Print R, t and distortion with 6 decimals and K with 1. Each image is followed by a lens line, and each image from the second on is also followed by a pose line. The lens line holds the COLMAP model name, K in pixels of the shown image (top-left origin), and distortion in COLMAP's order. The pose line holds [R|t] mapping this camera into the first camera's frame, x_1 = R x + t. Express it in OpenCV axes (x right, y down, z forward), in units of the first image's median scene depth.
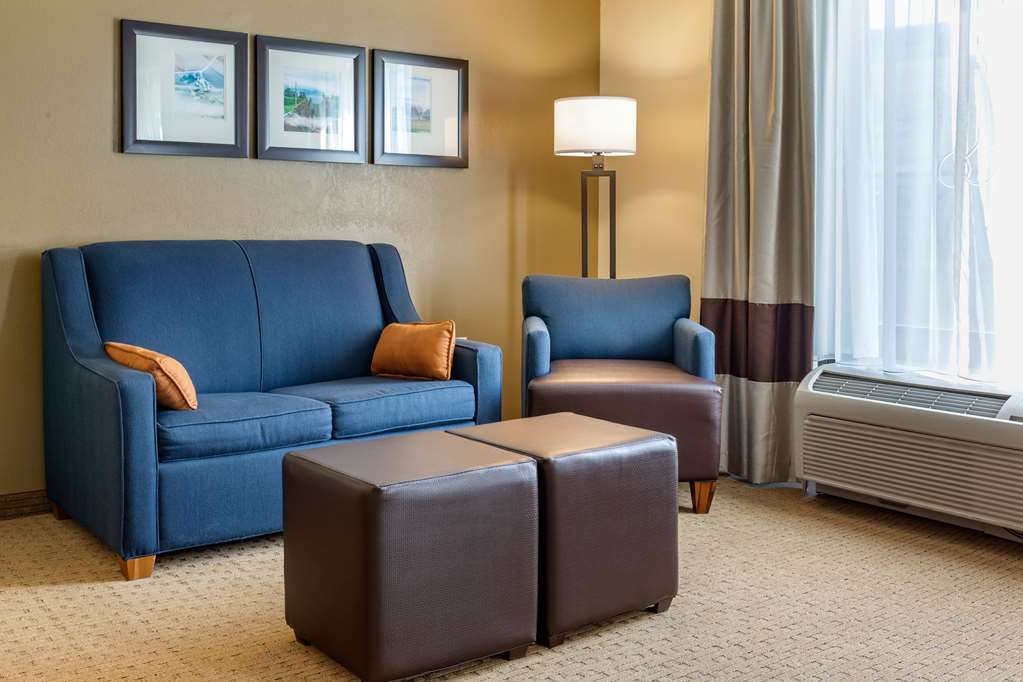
lens RADIAL K [[1038.7, 0, 512.4], [0, 1038.7, 343.1], [0, 0, 1]] dist [0.004668, 0.000000]
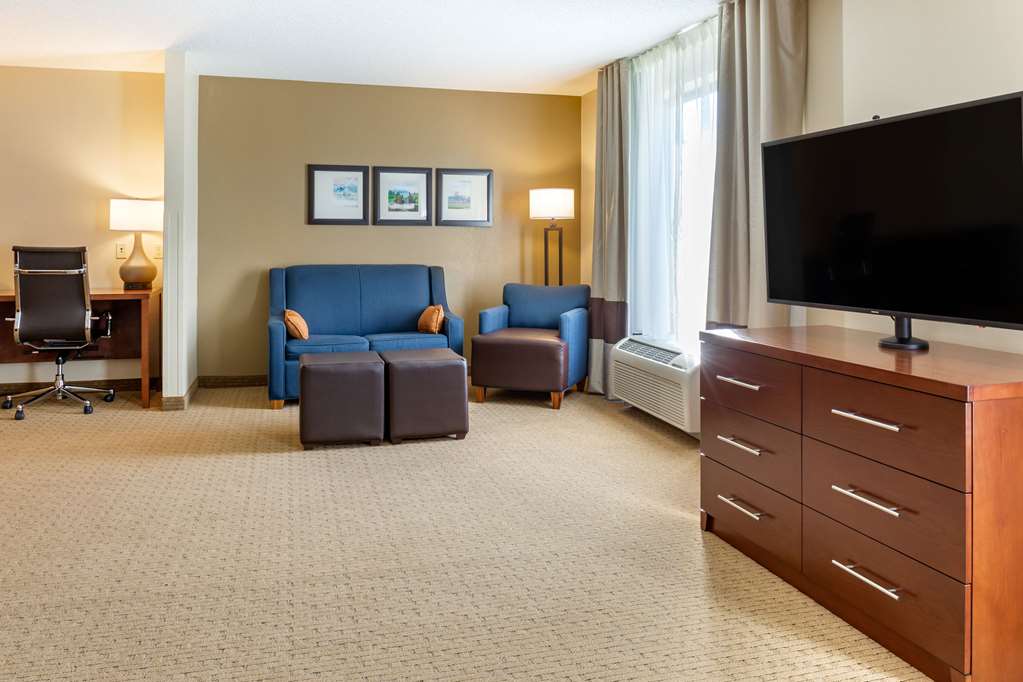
lens RADIAL K [[726.1, 0, 511.4], [0, 726.1, 338.4], [0, 0, 1]] dist [-0.007187, -0.002266]
pose [[0.926886, 0.043866, -0.372771, 0.577211], [-0.039573, 0.999033, 0.019165, 0.010672], [0.373251, -0.003012, 0.927726, -0.255471]]
